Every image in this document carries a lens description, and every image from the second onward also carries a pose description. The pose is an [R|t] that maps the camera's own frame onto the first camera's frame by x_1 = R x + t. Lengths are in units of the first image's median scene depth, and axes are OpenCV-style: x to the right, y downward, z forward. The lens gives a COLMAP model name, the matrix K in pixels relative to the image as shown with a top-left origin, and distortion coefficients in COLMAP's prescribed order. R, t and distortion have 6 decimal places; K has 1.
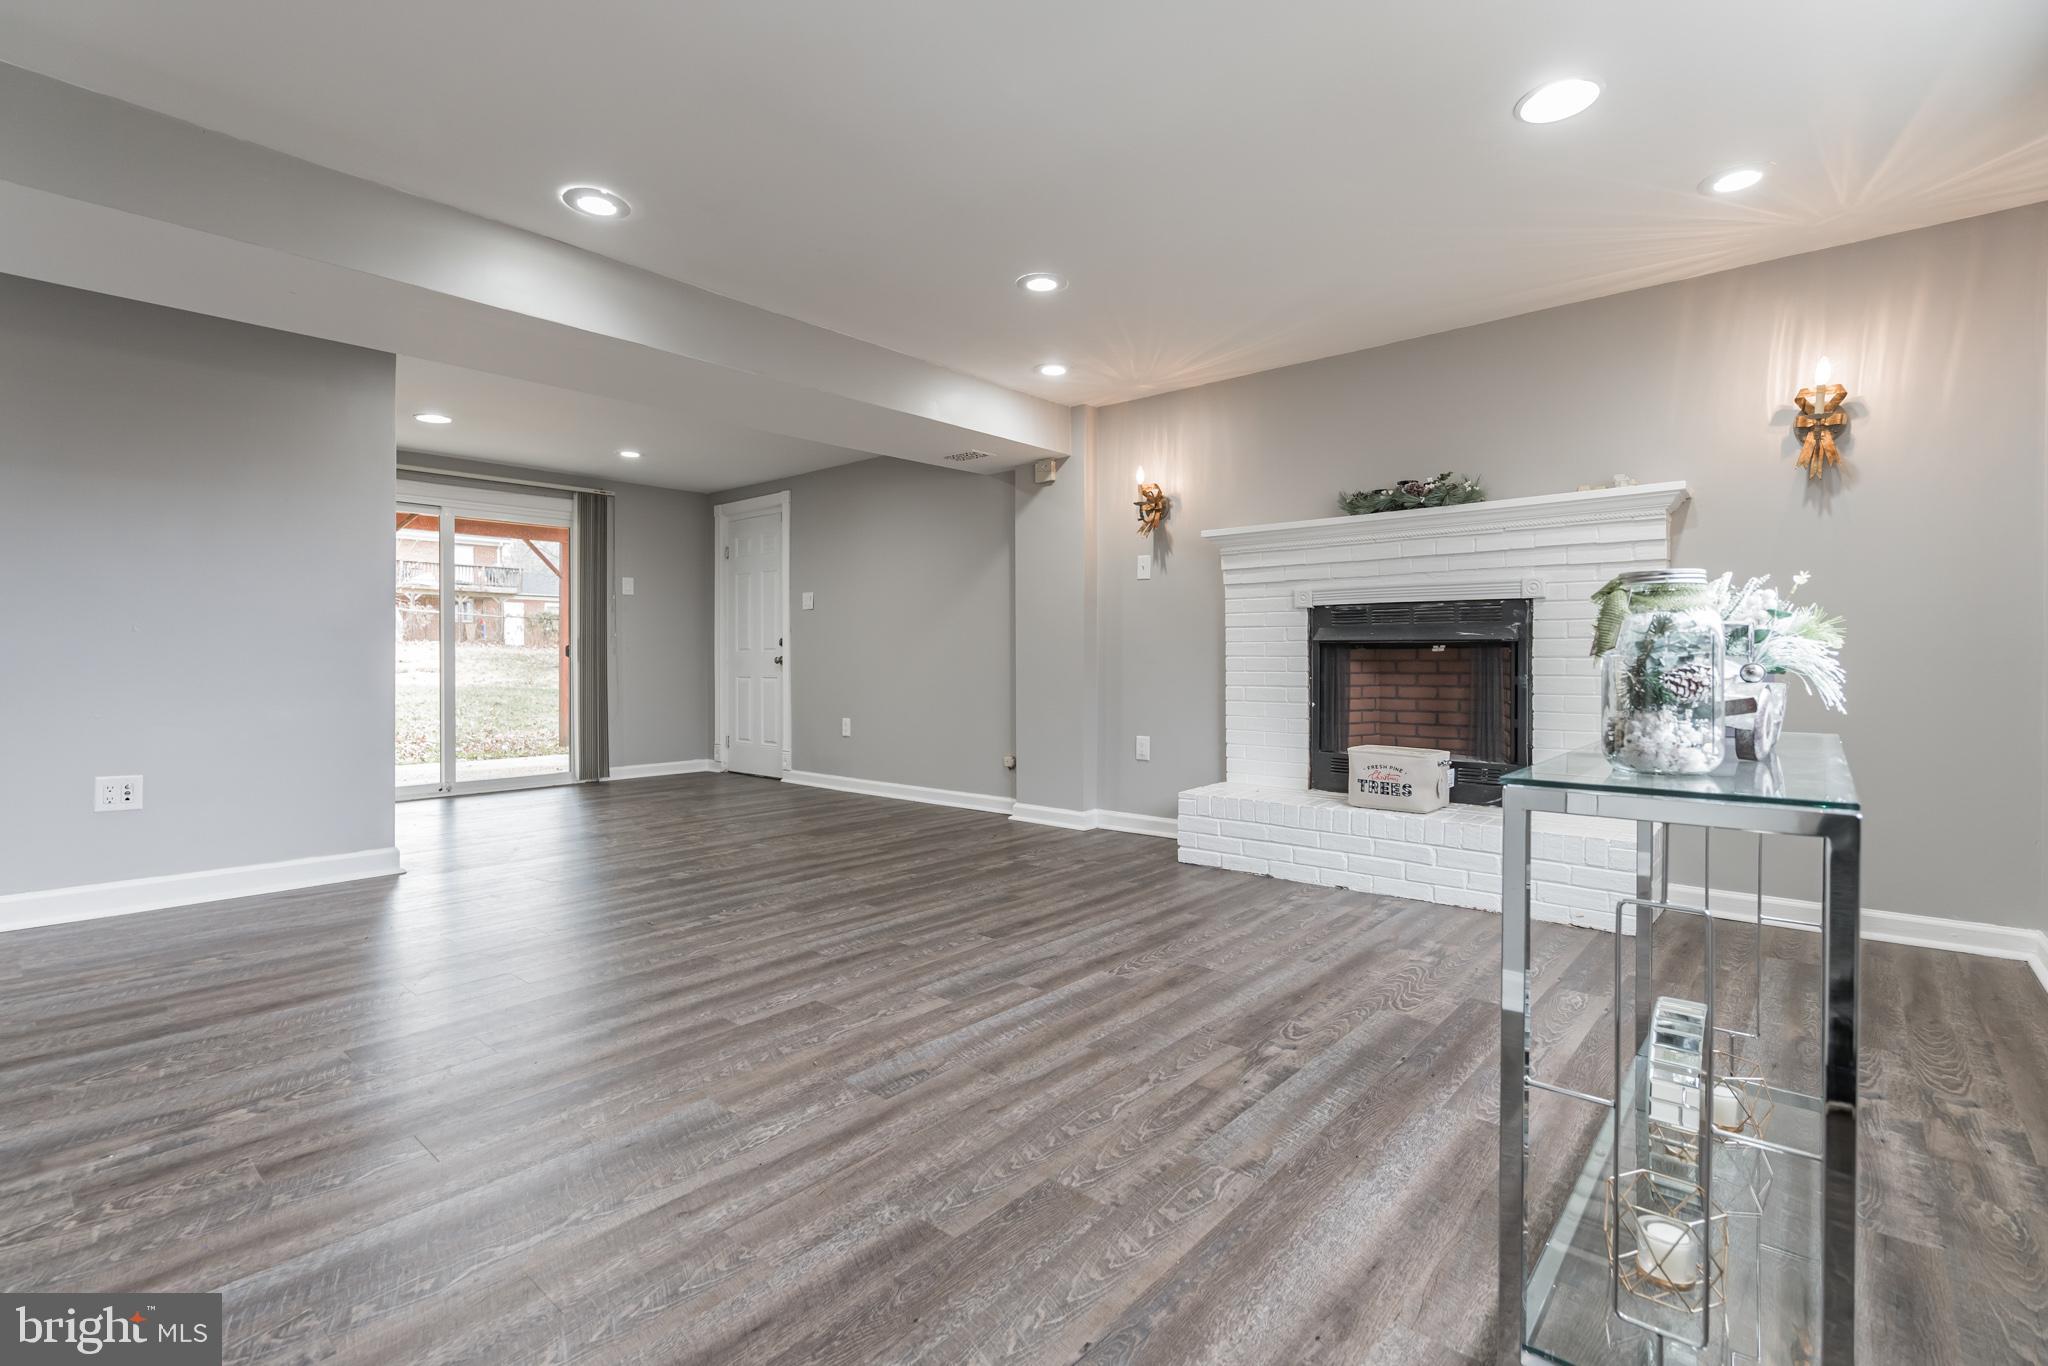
lens RADIAL K [[943.5, 0, 1021.5], [0, 943.5, 673.6], [0, 0, 1]] dist [-0.003083, 0.000729]
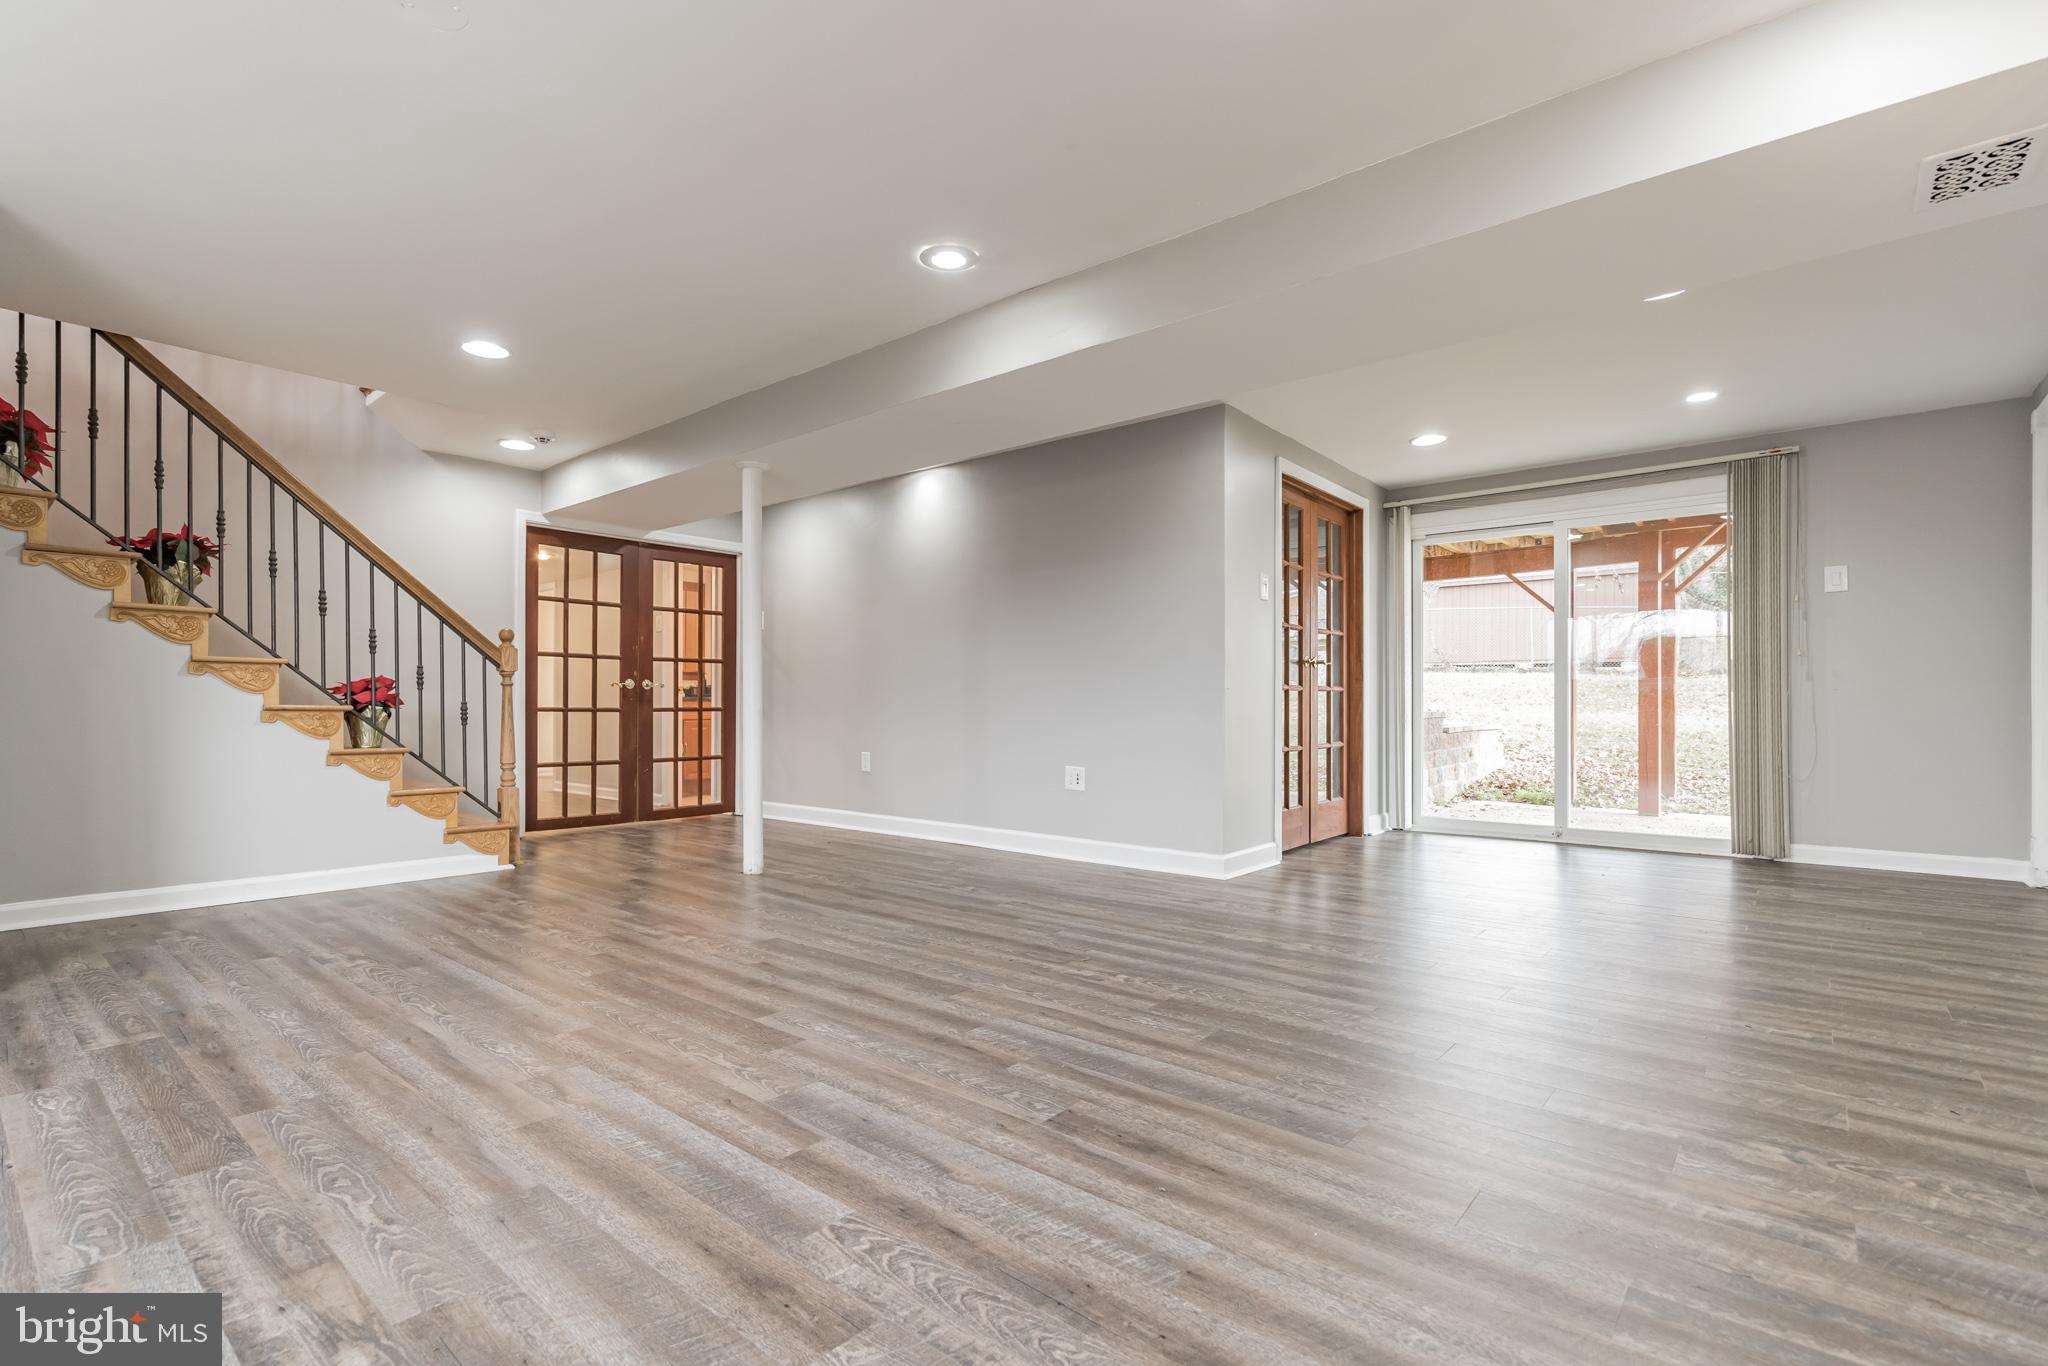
lens RADIAL K [[943.5, 0, 1020.2], [0, 943.5, 698.4], [0, 0, 1]] dist [-0.003083, 0.000729]
pose [[0.010218, -0.008028, -0.999916, 0.661998], [-0.013869, 0.999870, -0.008170, 0.017295], [0.999852, 0.013951, 0.010105, 1.119961]]
